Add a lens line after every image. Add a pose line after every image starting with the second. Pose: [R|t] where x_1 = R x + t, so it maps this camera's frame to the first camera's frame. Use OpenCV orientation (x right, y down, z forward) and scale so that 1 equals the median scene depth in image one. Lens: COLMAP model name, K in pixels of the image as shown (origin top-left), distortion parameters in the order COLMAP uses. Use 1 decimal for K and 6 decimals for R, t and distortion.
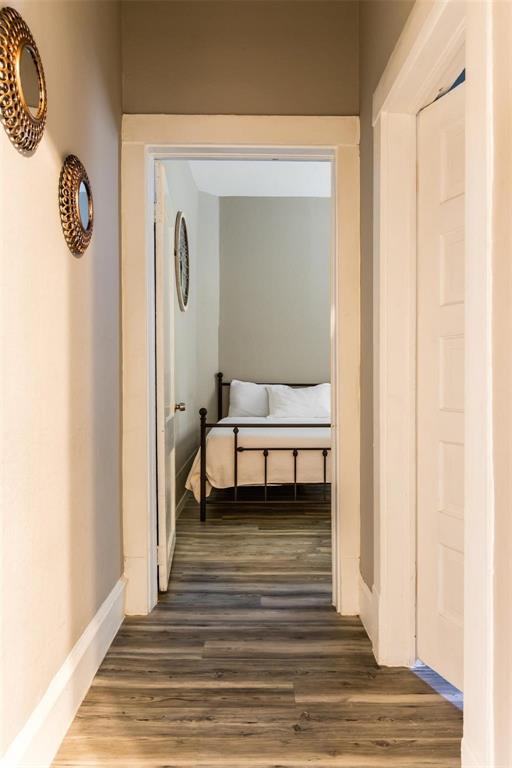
lens RADIAL K [[555.5, 0, 254.0], [0, 555.5, 384.2], [0, 0, 1]] dist [-0.000093, 0.000000]
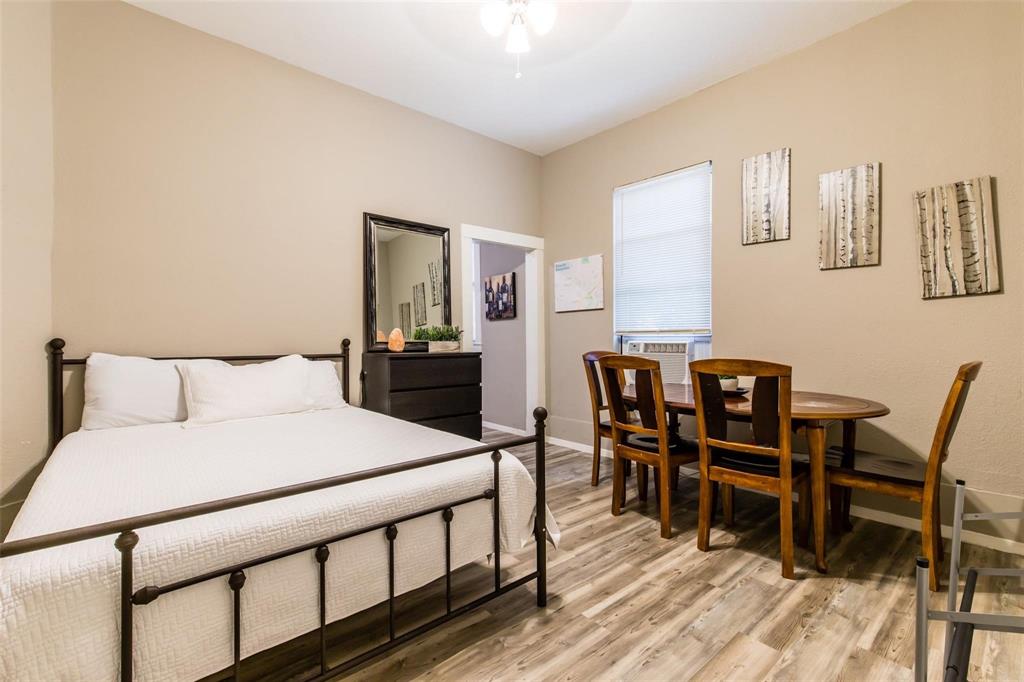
lens RADIAL K [[457.4, 0, 506.8], [0, 457.4, 341.9], [0, 0, 1]] dist [-0.003130, 0.000581]
pose [[0.757138, -0.015384, 0.653073, -0.024444], [0.010289, 0.999879, 0.011625, -0.019425], [-0.653173, -0.002083, 0.757206, 0.455845]]
